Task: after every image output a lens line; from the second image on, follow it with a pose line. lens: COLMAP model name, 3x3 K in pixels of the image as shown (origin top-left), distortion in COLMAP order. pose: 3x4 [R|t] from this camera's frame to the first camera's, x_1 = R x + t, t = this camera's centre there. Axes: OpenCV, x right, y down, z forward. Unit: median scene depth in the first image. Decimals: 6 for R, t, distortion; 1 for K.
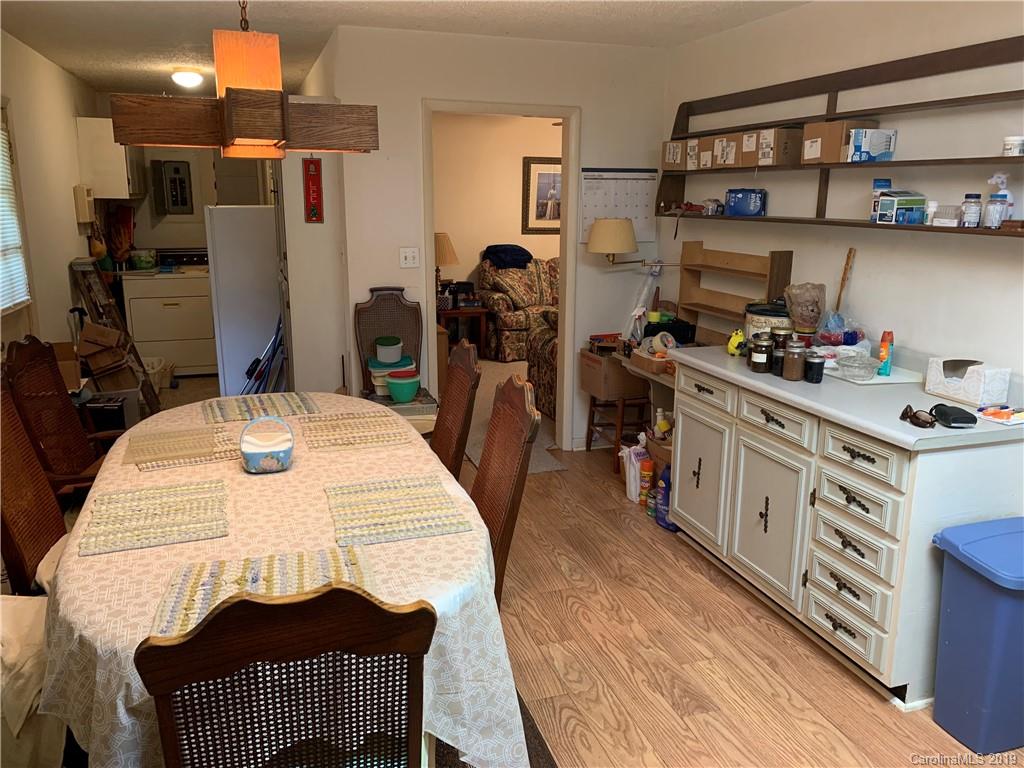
lens RADIAL K [[771.1, 0, 512.0], [0, 771.1, 384.0], [0, 0, 1]] dist [0.001303, -0.003556]
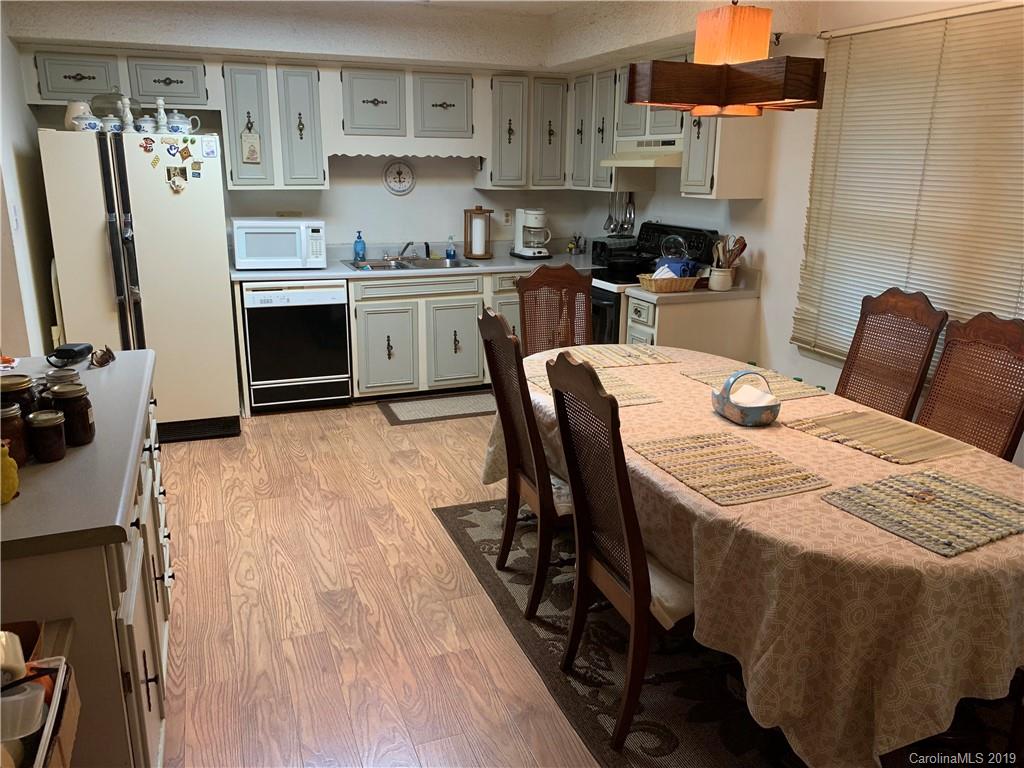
lens RADIAL K [[771.1, 0, 512.0], [0, 771.1, 384.0], [0, 0, 1]] dist [0.001303, -0.003556]
pose [[-0.998077, -0.002557, -0.061932, 0.046068], [-0.032473, 0.872630, 0.487301, -0.392453], [0.052798, 0.488375, -0.871035, 1.736921]]
